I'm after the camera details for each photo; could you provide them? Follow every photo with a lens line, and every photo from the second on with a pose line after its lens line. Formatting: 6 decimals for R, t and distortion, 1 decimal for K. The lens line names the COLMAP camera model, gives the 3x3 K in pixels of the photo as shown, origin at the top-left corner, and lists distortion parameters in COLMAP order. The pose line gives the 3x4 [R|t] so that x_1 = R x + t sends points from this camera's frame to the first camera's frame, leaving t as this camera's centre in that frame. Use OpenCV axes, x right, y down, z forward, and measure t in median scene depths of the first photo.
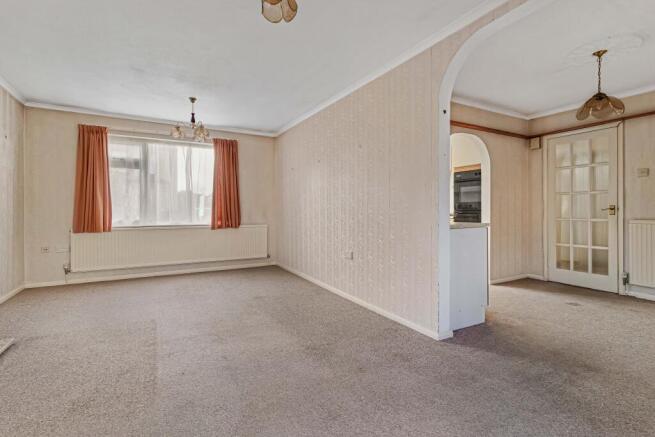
lens RADIAL K [[326.9, 0, 331.0], [0, 326.9, 208.3], [0, 0, 1]] dist [0.005827, 0.000664]
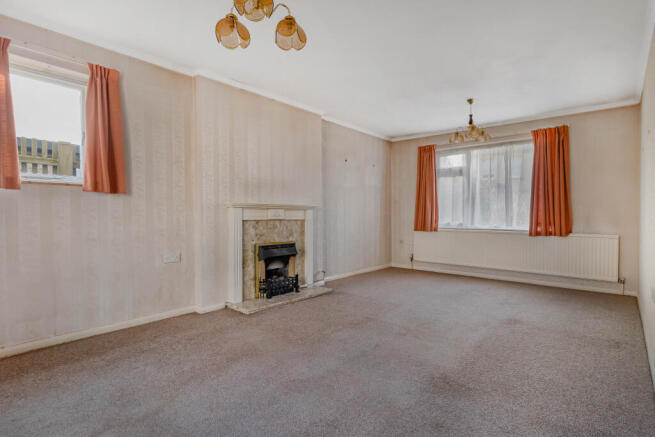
lens RADIAL K [[326.9, 0, 332.4], [0, 326.9, 219.5], [0, 0, 1]] dist [0.005827, 0.000664]
pose [[0.329999, 0.018487, -0.943800, 0.305829], [-0.000049, 0.999809, 0.019567, 0.003645], [0.943981, -0.006411, 0.329937, 0.230211]]
